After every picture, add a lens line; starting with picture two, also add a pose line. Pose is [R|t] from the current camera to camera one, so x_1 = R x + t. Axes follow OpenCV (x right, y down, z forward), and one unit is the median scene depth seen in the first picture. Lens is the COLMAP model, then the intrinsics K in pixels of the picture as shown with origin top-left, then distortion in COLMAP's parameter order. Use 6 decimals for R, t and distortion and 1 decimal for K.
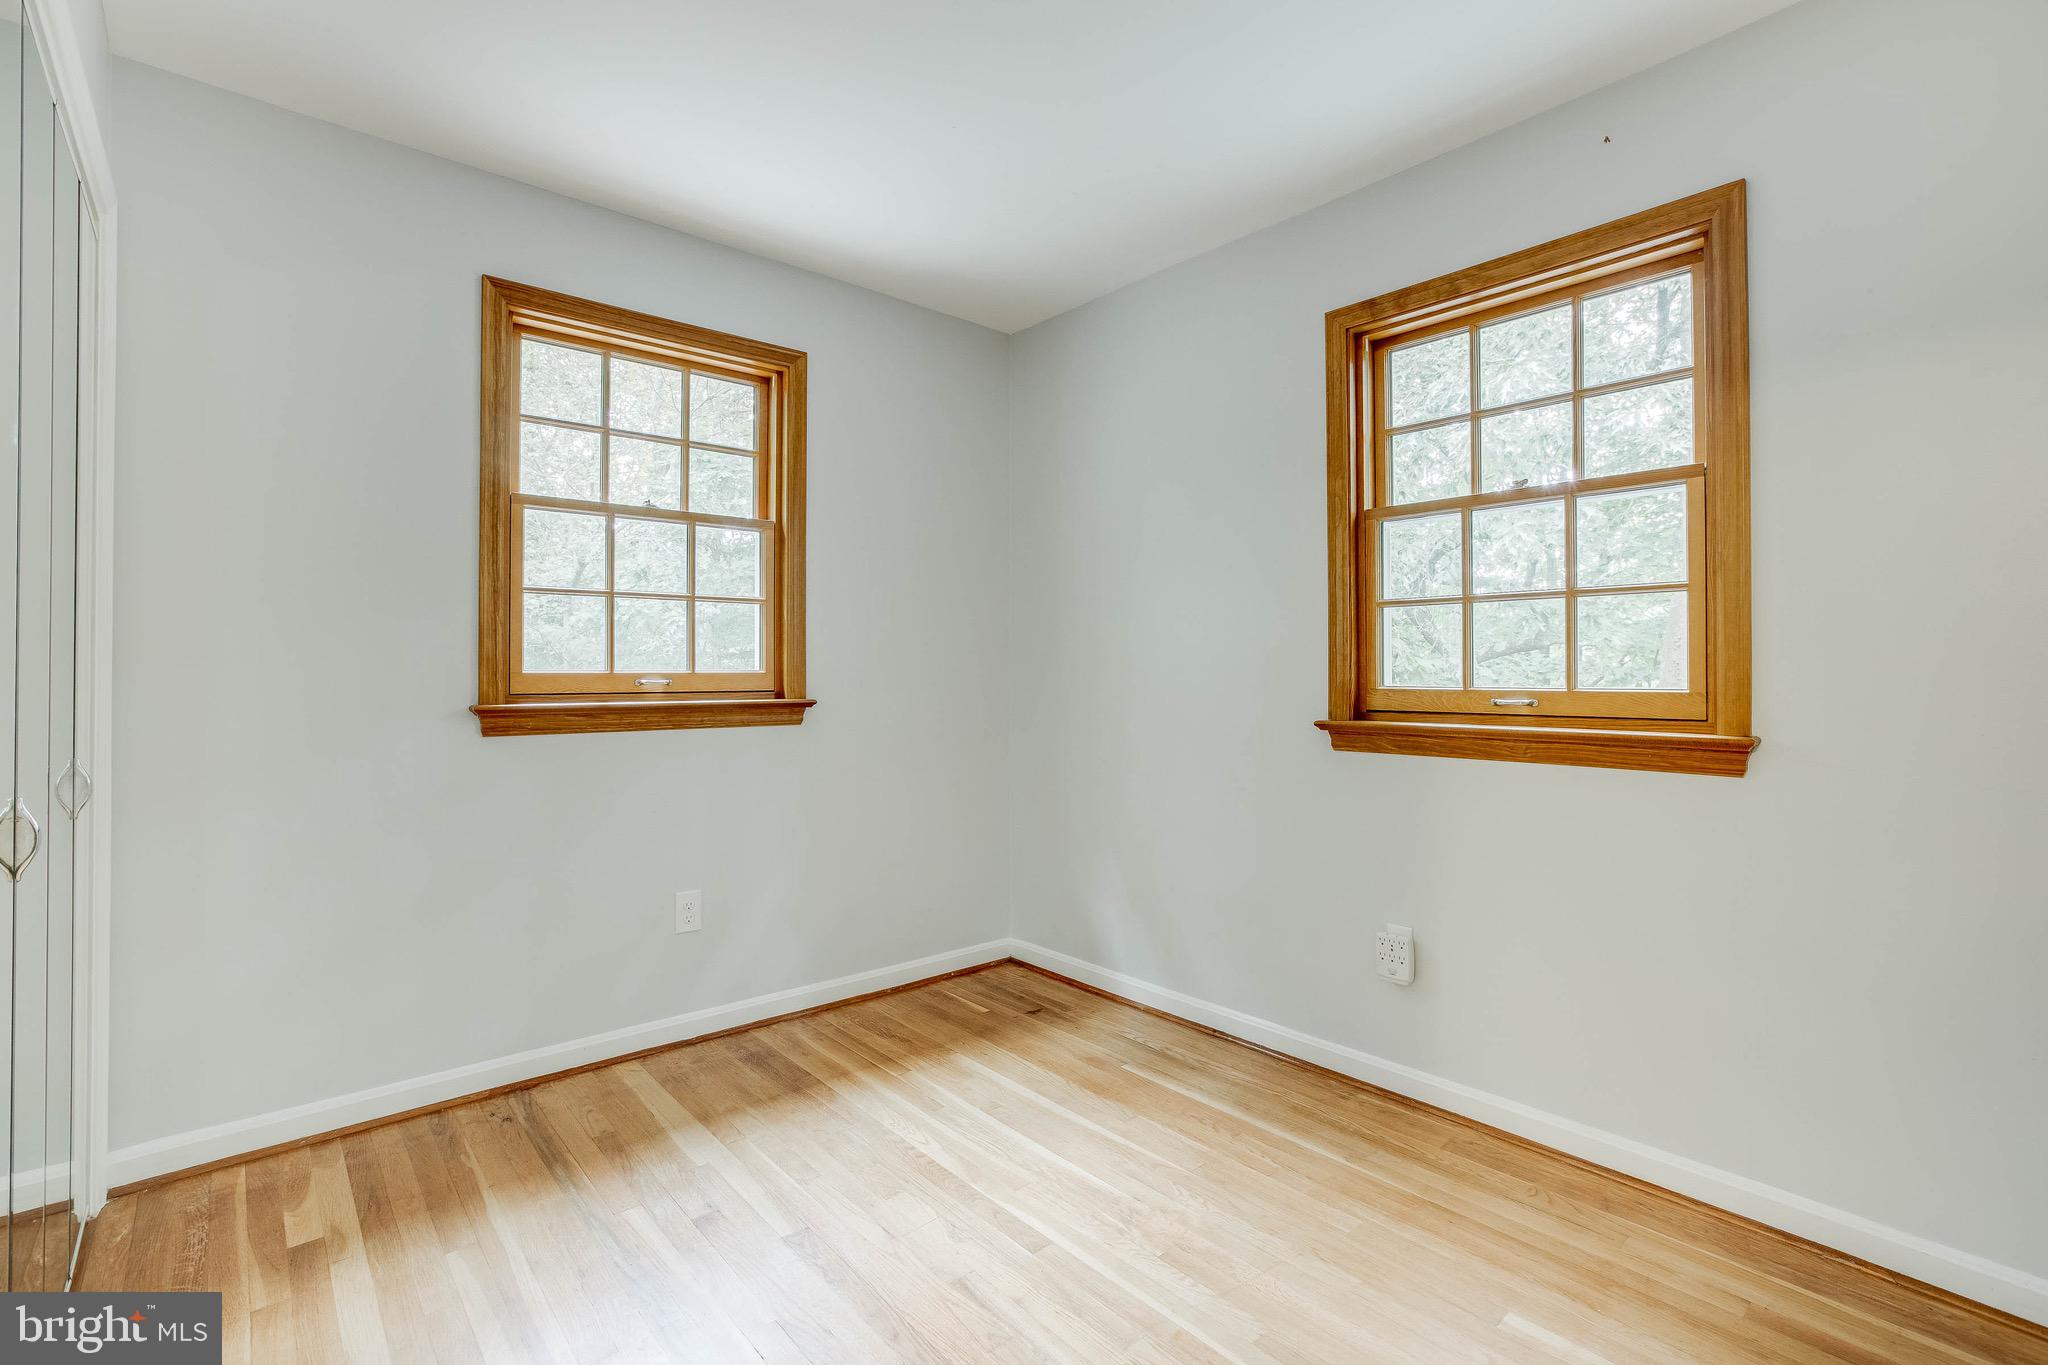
lens RADIAL K [[941.9, 0, 1033.1], [0, 941.9, 663.1], [0, 0, 1]] dist [-0.017978, 0.008416]
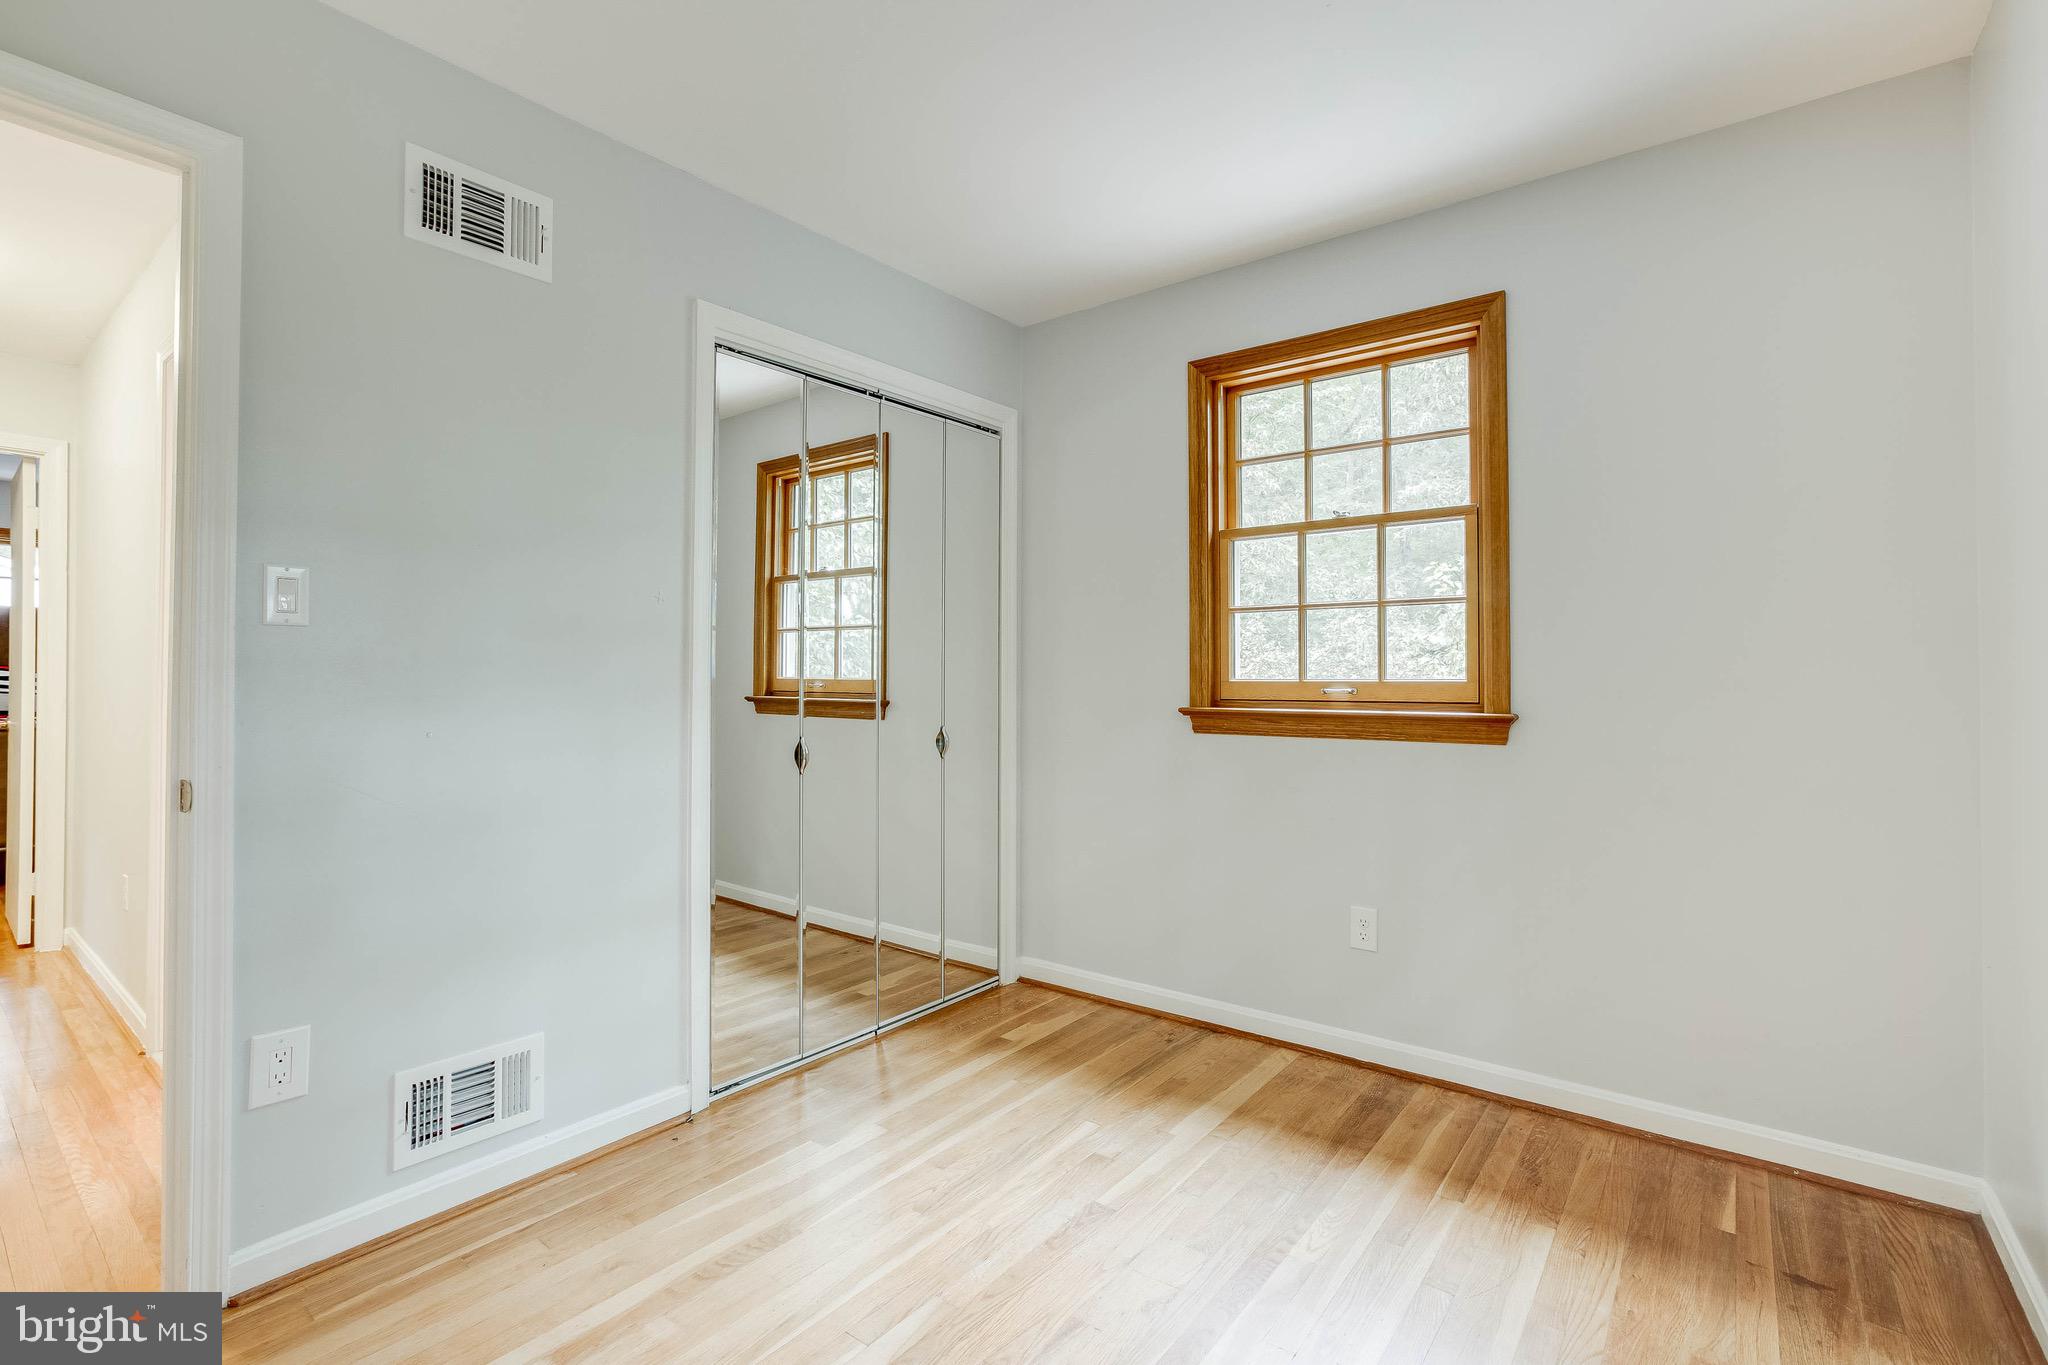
lens RADIAL K [[941.9, 0, 1010.8], [0, 941.9, 665.9], [0, 0, 1]] dist [-0.017978, 0.008416]
pose [[0.173138, -0.015995, -0.984768, 0.553705], [0.007548, 0.999860, -0.014913, 0.006569], [0.984869, -0.004851, 0.173235, 0.502657]]
